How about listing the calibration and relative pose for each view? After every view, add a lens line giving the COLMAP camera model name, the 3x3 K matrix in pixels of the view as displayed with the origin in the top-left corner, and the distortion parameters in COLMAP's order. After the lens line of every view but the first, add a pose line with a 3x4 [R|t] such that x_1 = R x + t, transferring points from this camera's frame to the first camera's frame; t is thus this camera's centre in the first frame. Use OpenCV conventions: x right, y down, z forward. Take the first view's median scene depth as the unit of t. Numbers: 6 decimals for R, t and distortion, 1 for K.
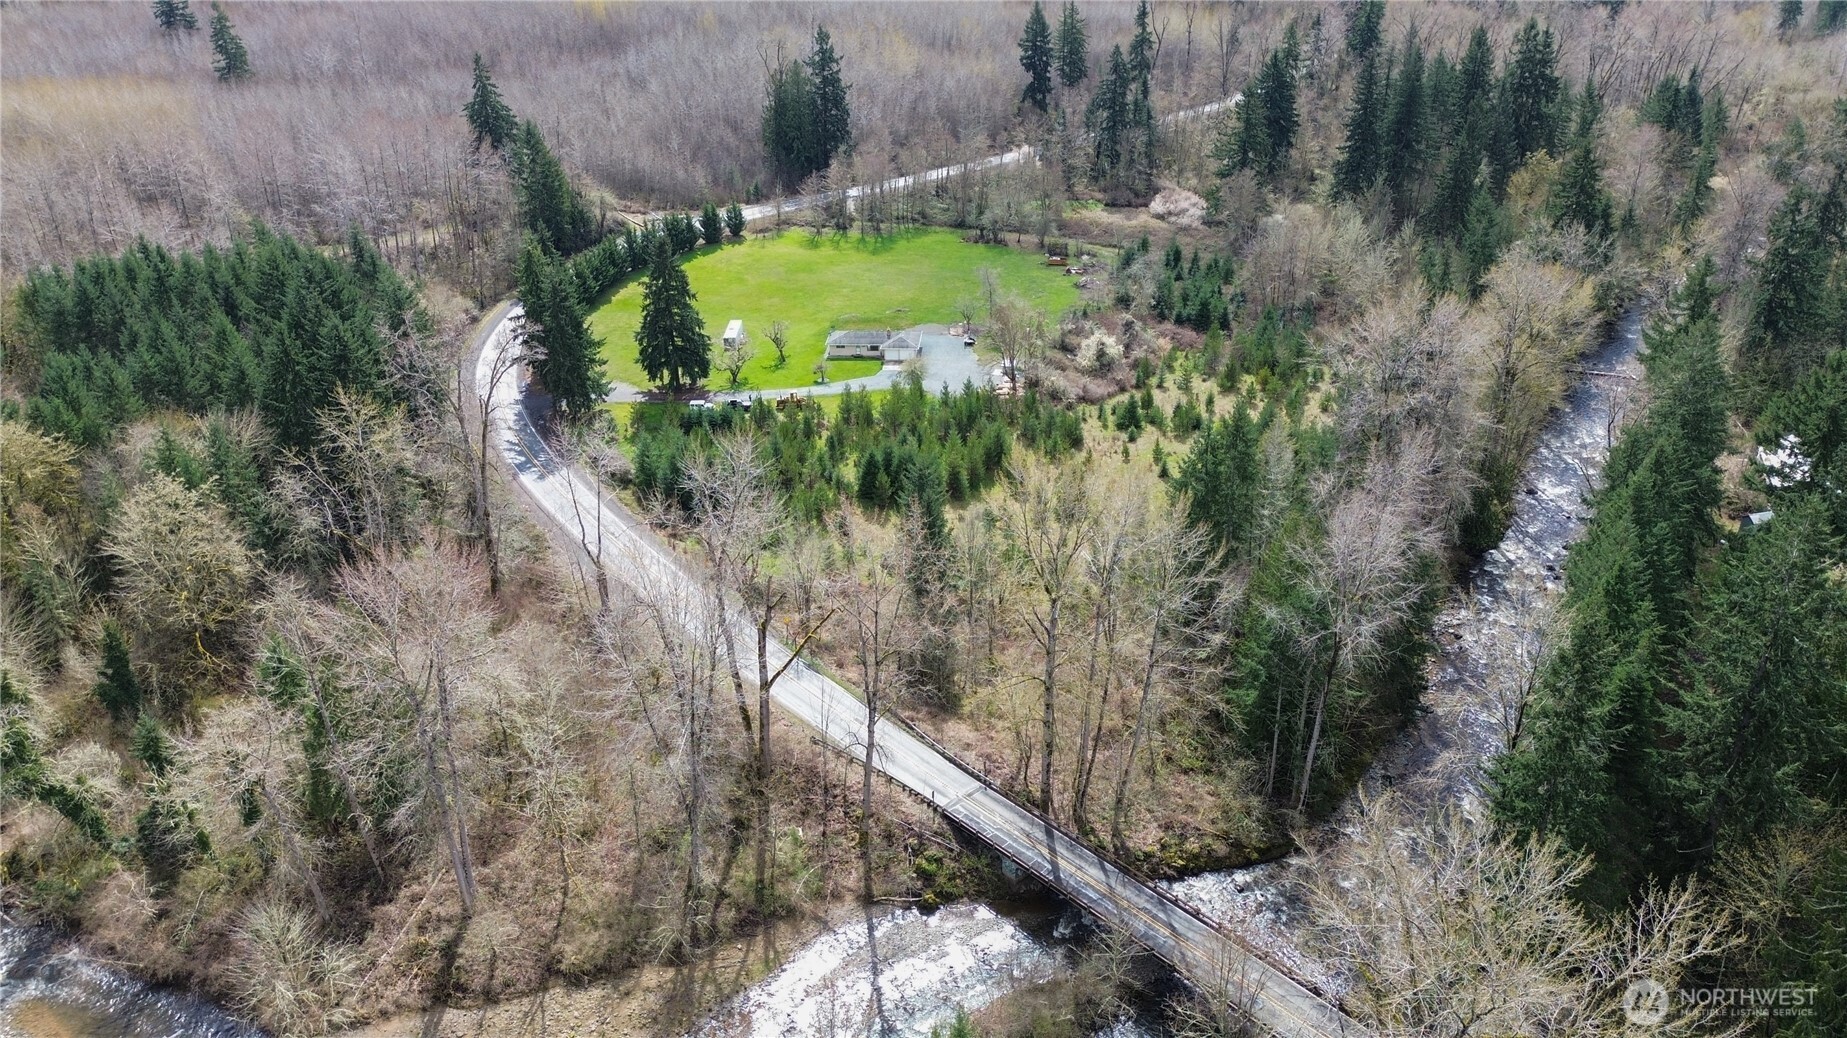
lens RADIAL K [[1293.4, 0, 928.3], [0, 1293.4, 519.9], [0, 0, 1]] dist [0.090042, -0.101291]
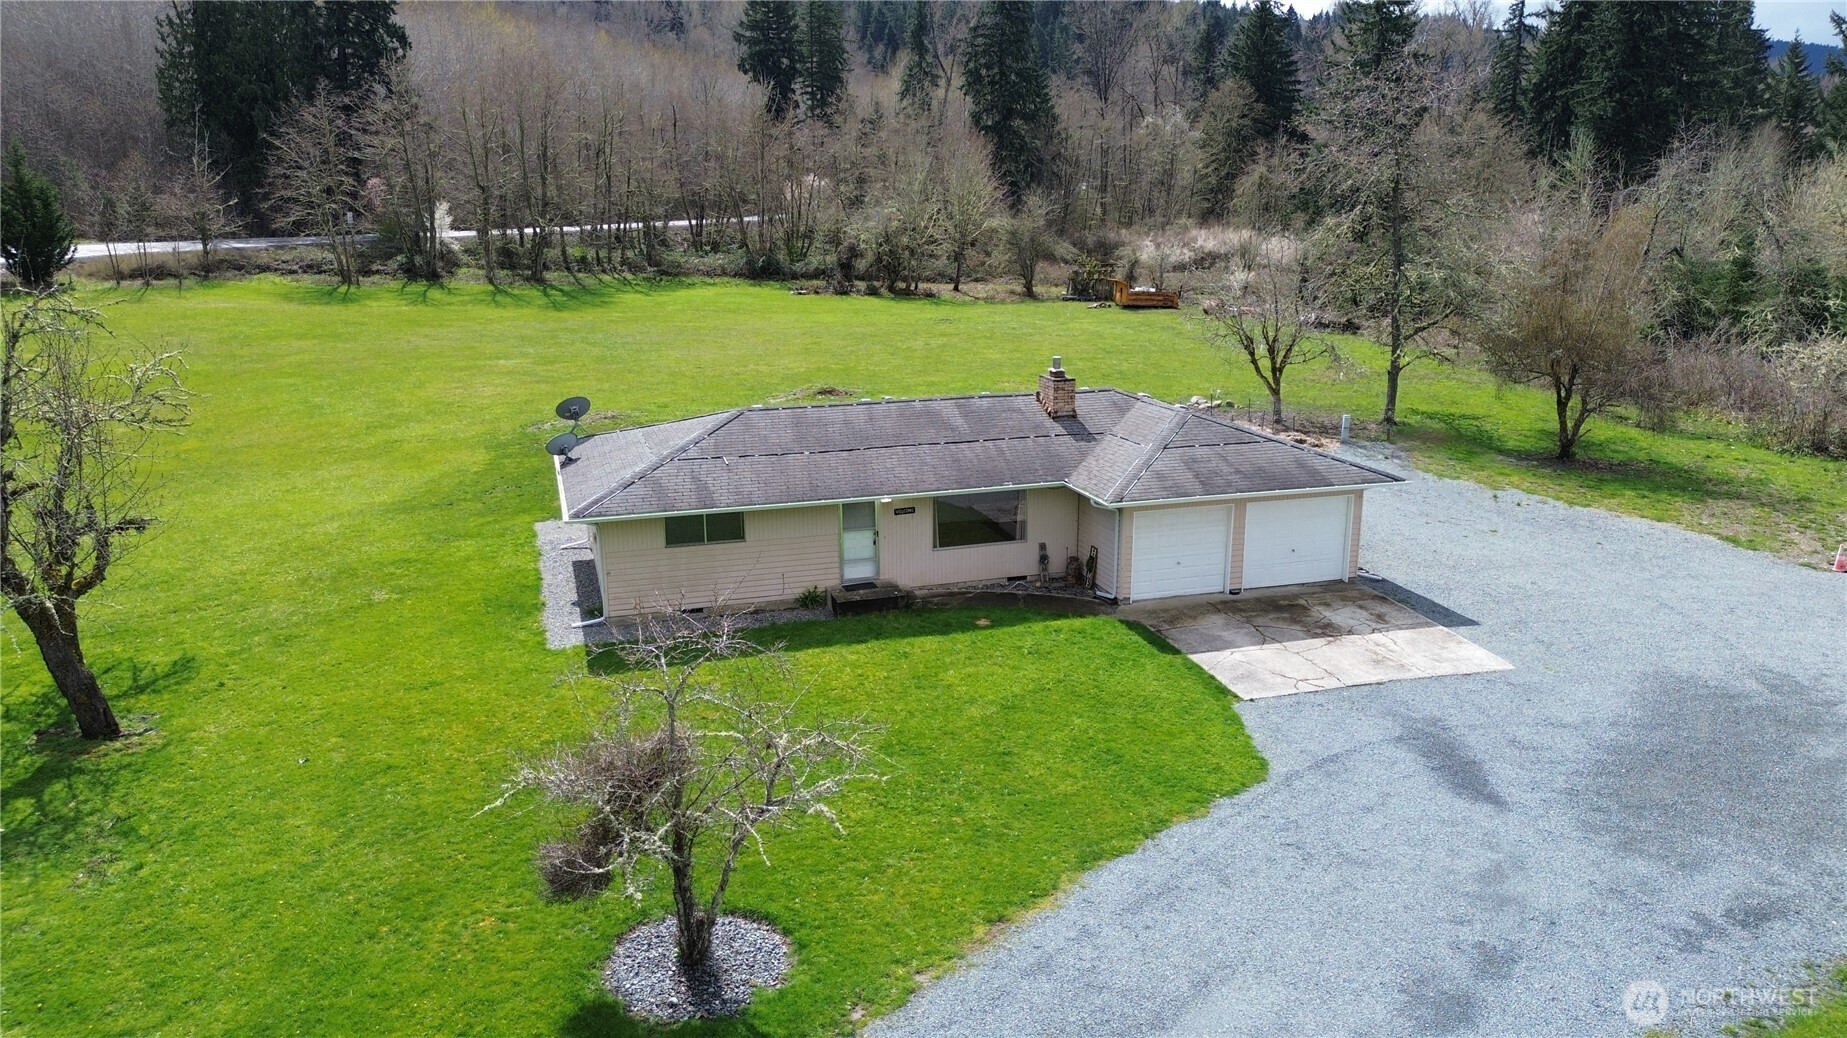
lens RADIAL K [[1293.4, 0, 928.3], [0, 1293.4, 519.9], [0, 0, 1]] dist [0.090042, -0.101291]
pose [[0.936725, -0.075649, 0.341796, -0.066919], [0.146012, 0.971817, -0.185071, -0.085078], [-0.318163, 0.223267, 0.921371, 0.679884]]
